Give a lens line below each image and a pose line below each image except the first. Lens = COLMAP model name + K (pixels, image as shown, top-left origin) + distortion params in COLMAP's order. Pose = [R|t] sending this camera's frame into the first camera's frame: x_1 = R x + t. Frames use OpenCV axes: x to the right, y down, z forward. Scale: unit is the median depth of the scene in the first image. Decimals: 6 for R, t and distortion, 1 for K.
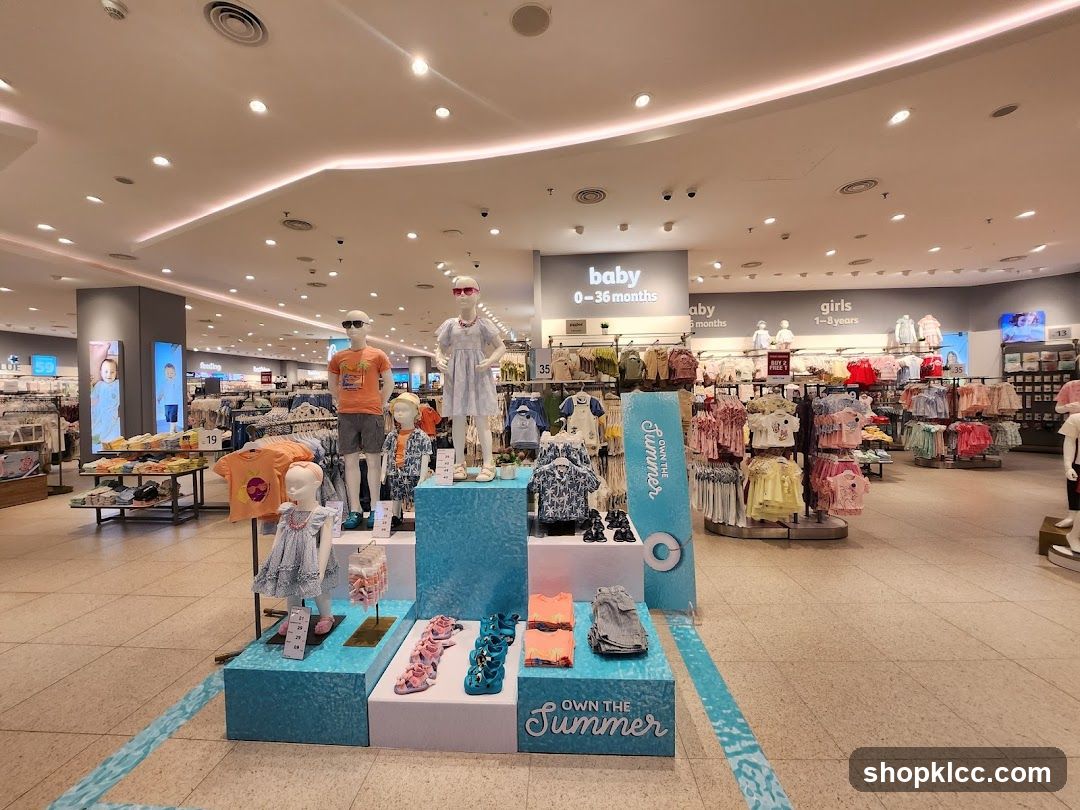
lens RADIAL K [[423.9, 0, 537.3], [0, 423.9, 393.8], [0, 0, 1]] dist [-0.028908, 0.000180]
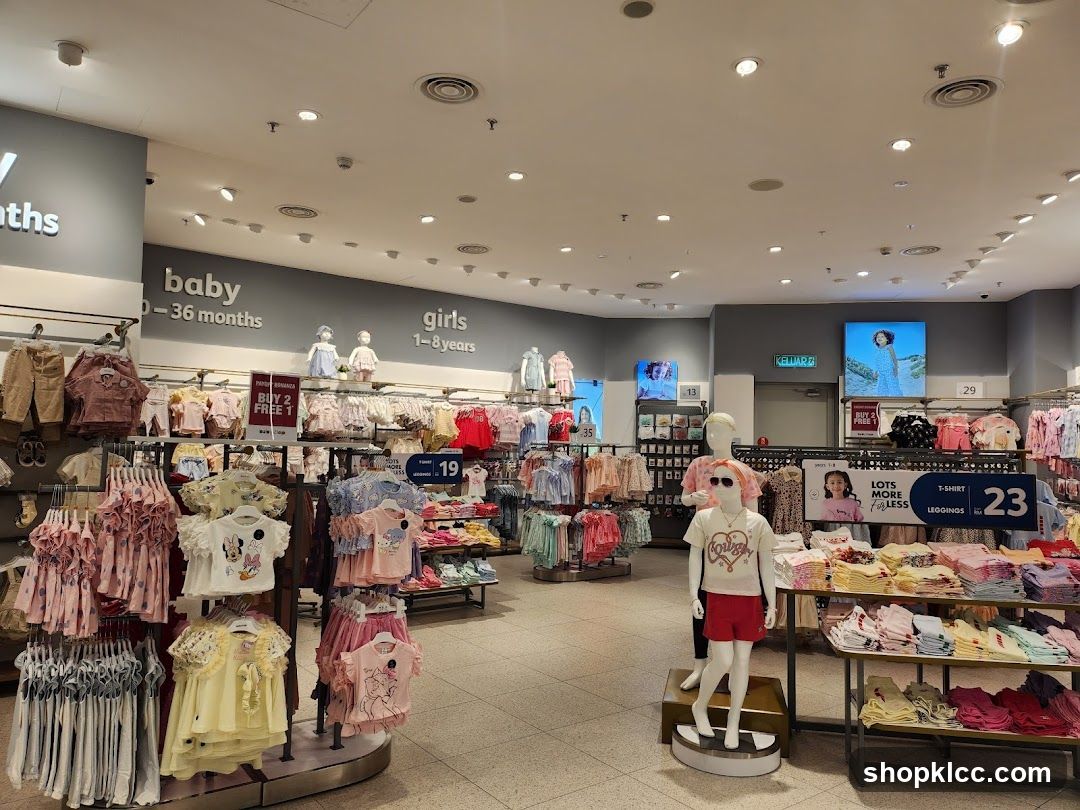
lens RADIAL K [[792.5, 0, 540.0], [0, 792.5, 405.0], [0, 0, 1]] dist [0.041534, -0.001362]
pose [[0.746785, 0.070429, 0.661326, 0.090212], [-0.028726, 0.996865, -0.073724, -0.004646], [-0.664445, 0.036059, 0.746467, 0.067183]]
